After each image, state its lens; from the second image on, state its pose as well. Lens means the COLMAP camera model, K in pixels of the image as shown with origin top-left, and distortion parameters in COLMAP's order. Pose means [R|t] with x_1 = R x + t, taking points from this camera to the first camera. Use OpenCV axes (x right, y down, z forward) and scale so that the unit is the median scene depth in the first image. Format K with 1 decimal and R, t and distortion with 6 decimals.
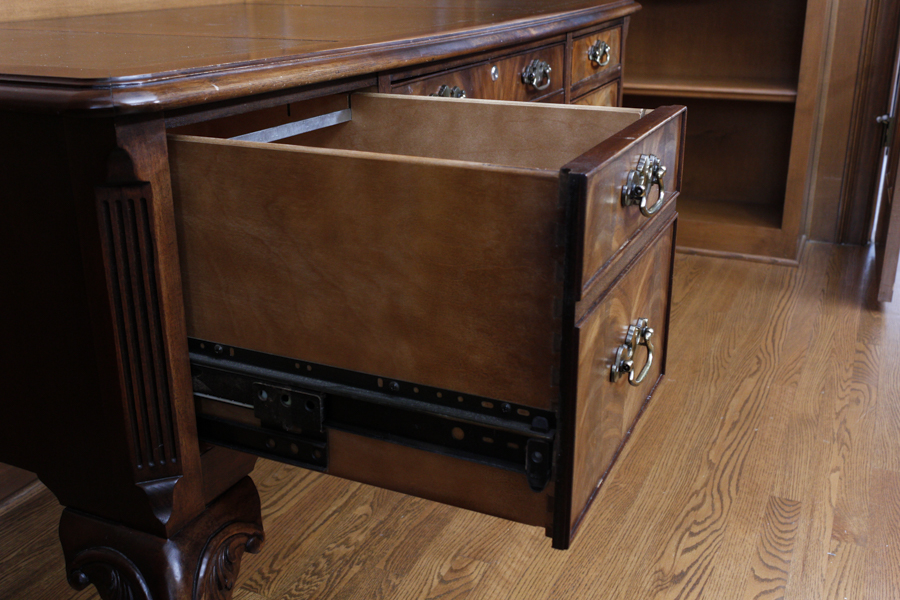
lens RADIAL K [[922.9, 0, 454.8], [0, 922.9, 301.8], [0, 0, 1]] dist [-0.005488, 0.000000]
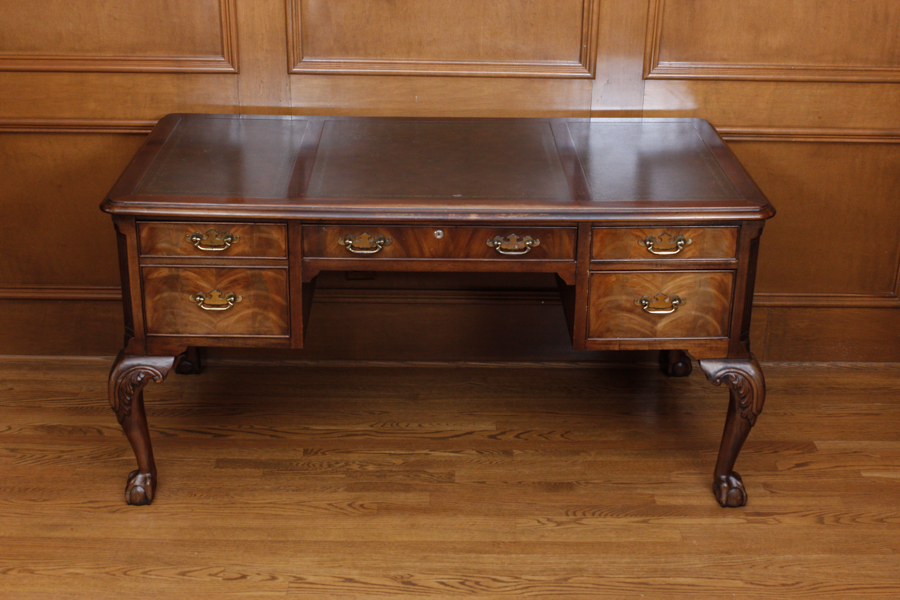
lens RADIAL K [[1238.5, 0, 449.3], [0, 1238.5, 297.9], [0, 0, 1]] dist [0.003962, 0.000000]
pose [[0.432275, 0.377387, -0.818973, 1.657929], [-0.332185, 0.910987, 0.244451, -0.608060], [0.838326, 0.166381, 0.519159, -0.069474]]
